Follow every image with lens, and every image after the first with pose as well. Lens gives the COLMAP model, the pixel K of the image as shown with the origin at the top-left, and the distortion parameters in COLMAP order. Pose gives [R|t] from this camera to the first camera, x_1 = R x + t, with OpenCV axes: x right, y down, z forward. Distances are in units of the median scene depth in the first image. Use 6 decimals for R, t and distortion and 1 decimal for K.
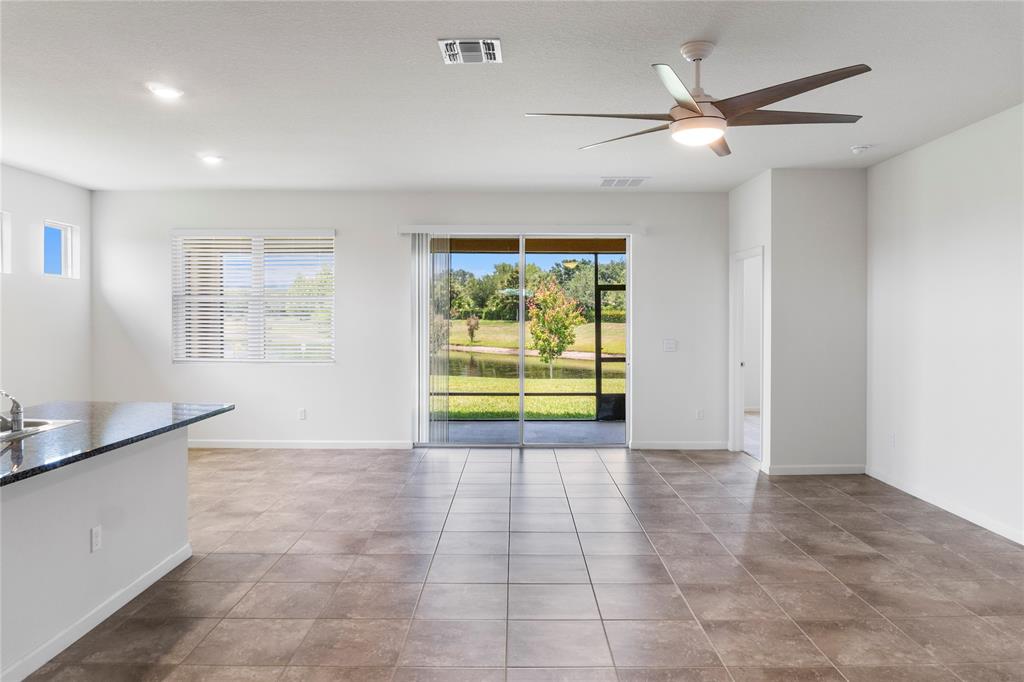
lens RADIAL K [[693.4, 0, 512.0], [0, 693.4, 341.0], [0, 0, 1]] dist [-0.025440, -0.002432]
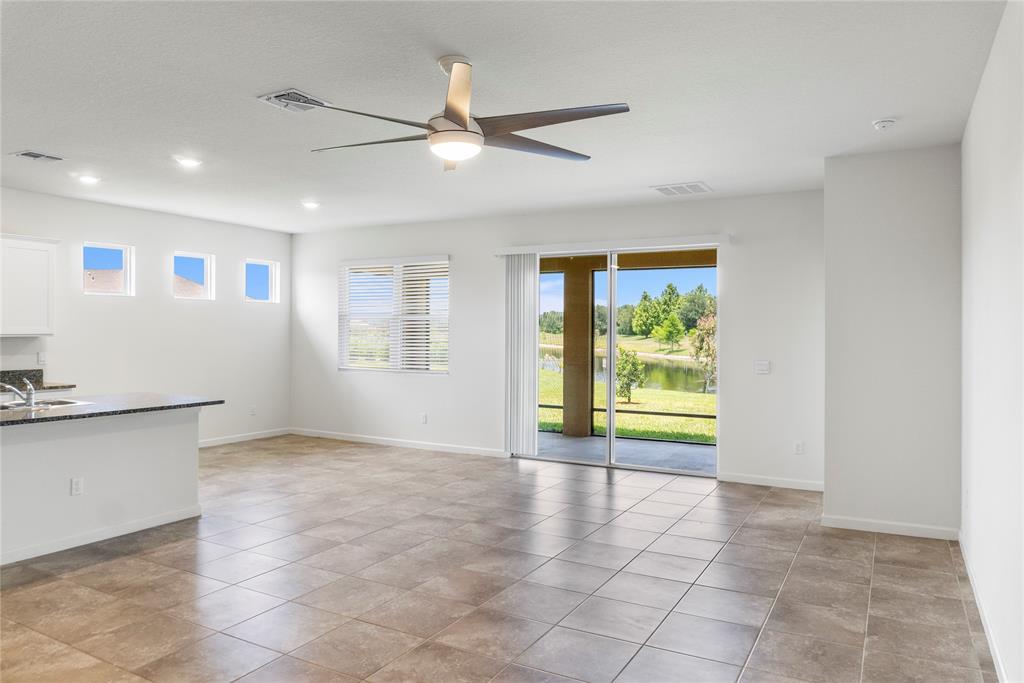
lens RADIAL K [[685.9, 0, 512.0], [0, 685.9, 341.5], [0, 0, 1]] dist [-0.027798, -0.002133]
pose [[0.875960, 0.011211, -0.482254, 0.261398], [-0.023237, 0.999550, -0.018971, -0.001757], [0.481824, 0.027824, 0.875826, 0.059524]]
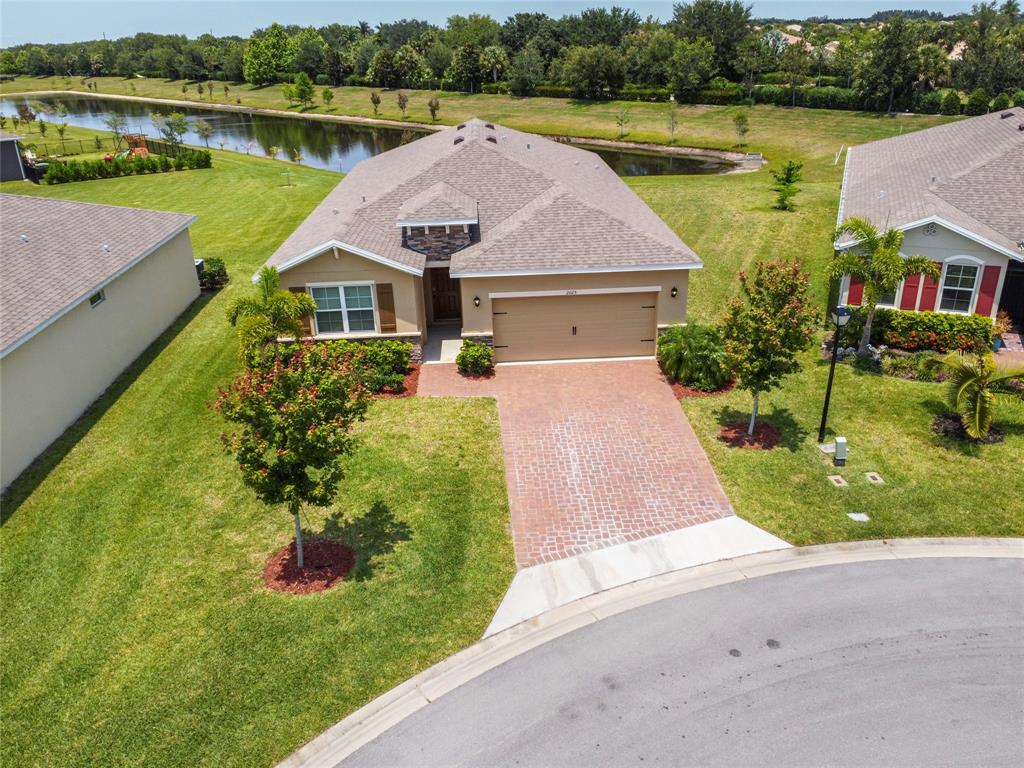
lens RADIAL K [[786.7, 0, 512.0], [0, 786.7, 384.0], [0, 0, 1]] dist [-0.001413, -0.006397]
pose [[0.998342, -0.049471, 0.029420, 0.123126], [0.034934, 0.927023, 0.373373, -0.713959], [-0.045744, -0.371726, 0.927215, -3.968129]]
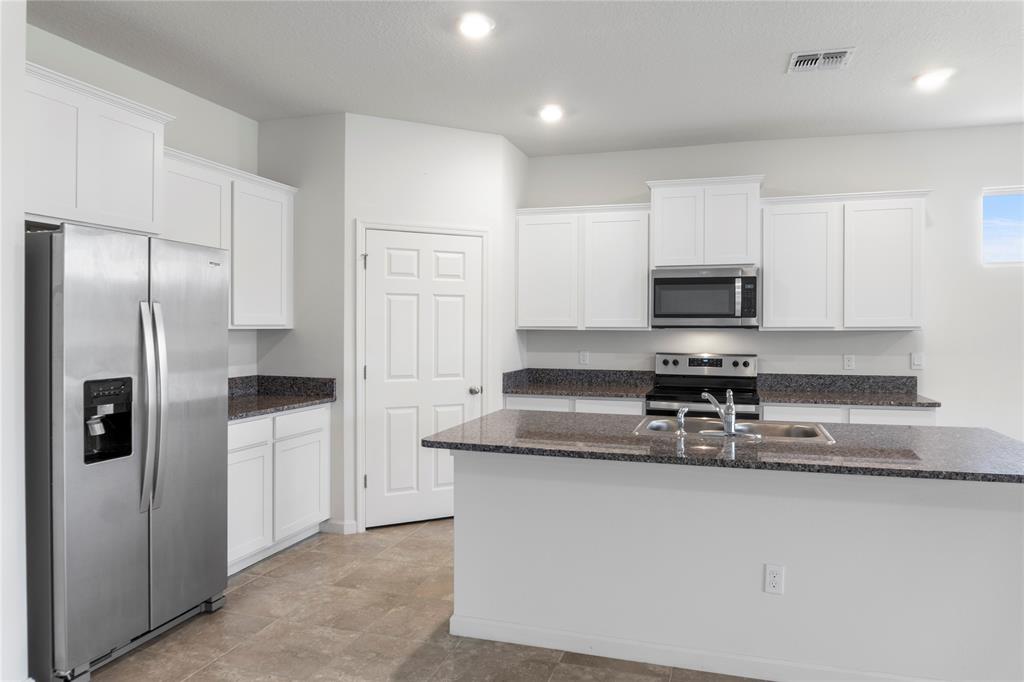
lens RADIAL K [[685.9, 0, 512.0], [0, 685.9, 341.0], [0, 0, 1]] dist [-0.027798, -0.002133]
pose [[-0.299917, 0.012287, -0.953886, 0.083568], [-0.035082, 0.999099, 0.023900, -0.002701], [0.953320, 0.040632, -0.299215, 0.283295]]
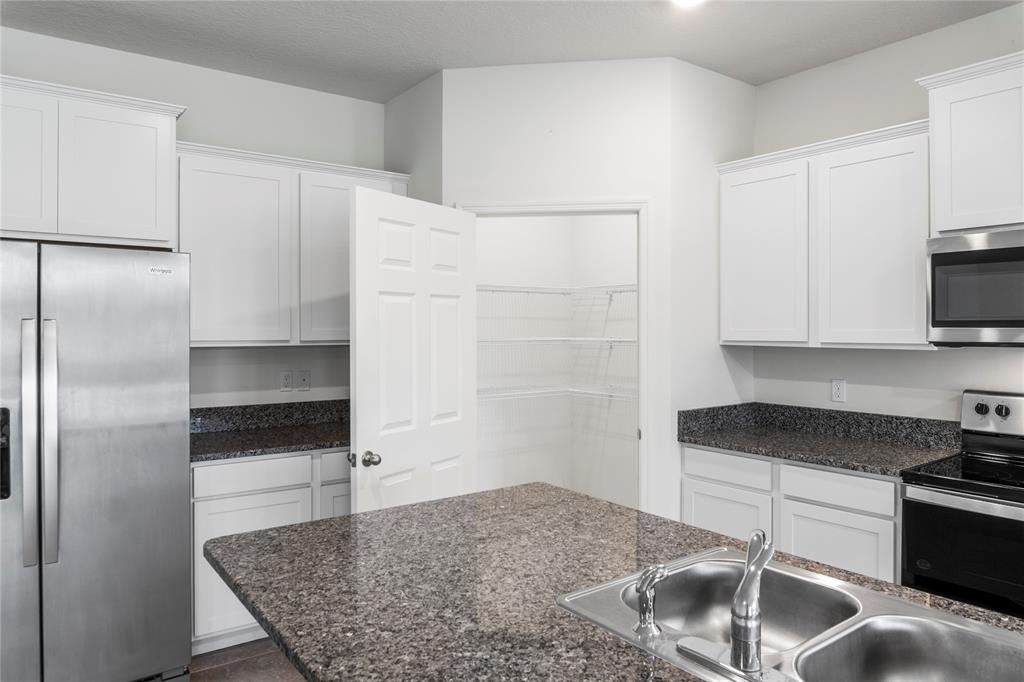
lens RADIAL K [[682.5, 0, 512.3], [0, 682.5, 329.4], [0, 0, 1]] dist [-0.025866, -0.000306]
pose [[-0.800476, -0.004778, -0.599345, -0.122593], [-0.022585, 0.999498, 0.022197, -0.012138], [0.598939, 0.031304, -0.800183, 0.342416]]
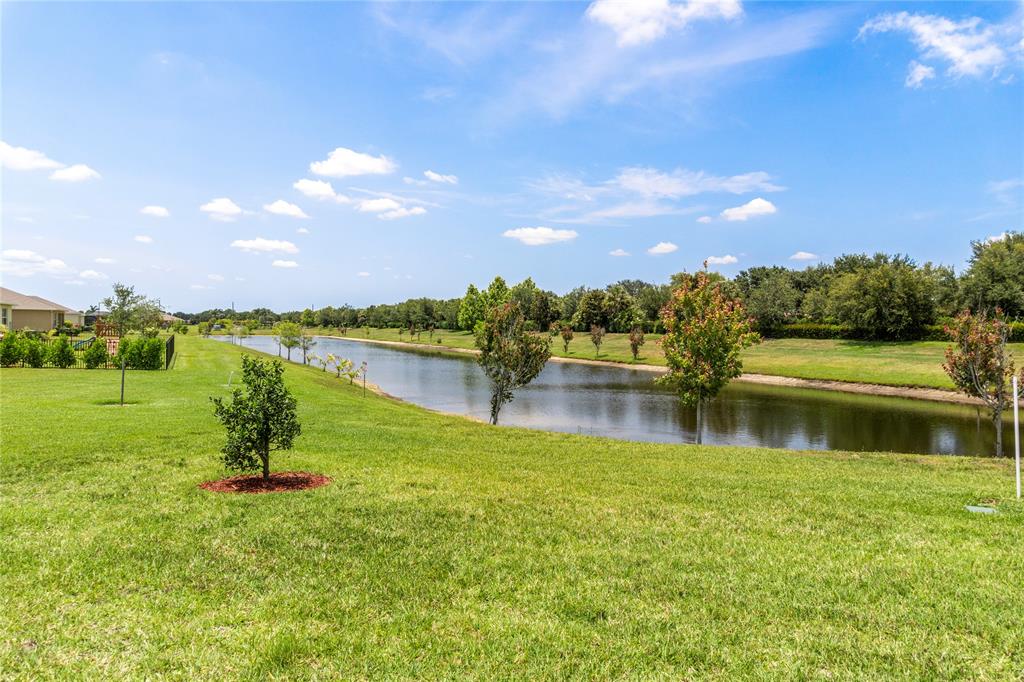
lens RADIAL K [[685.9, 0, 512.0], [0, 685.9, 341.0], [0, 0, 1]] dist [-0.027798, -0.002133]
pose [[0.964901, 0.011111, -0.262378, 0.155808], [-0.016126, 0.999726, -0.016968, -0.037303], [0.262118, 0.020604, 0.964816, 1.104668]]
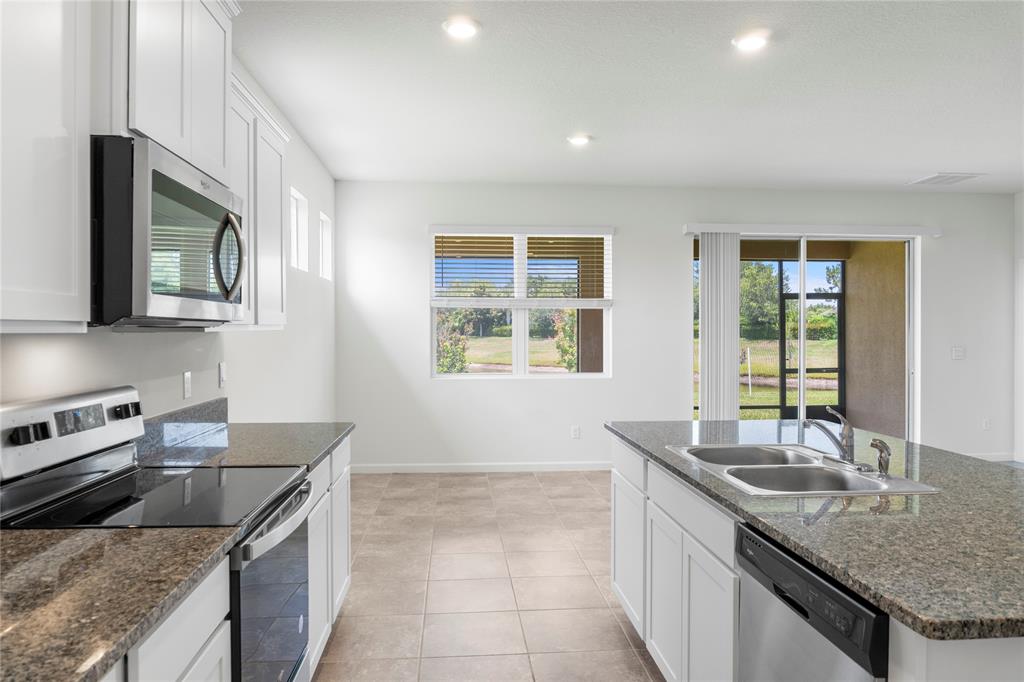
lens RADIAL K [[691.8, 0, 516.3], [0, 691.8, 343.6], [0, 0, 1]] dist [-0.033630, -0.002454]
pose [[0.996051, -0.004680, 0.088658, -0.329247], [0.006396, 0.999797, -0.019082, 0.005047], [-0.088551, 0.019574, 0.995879, 0.081974]]
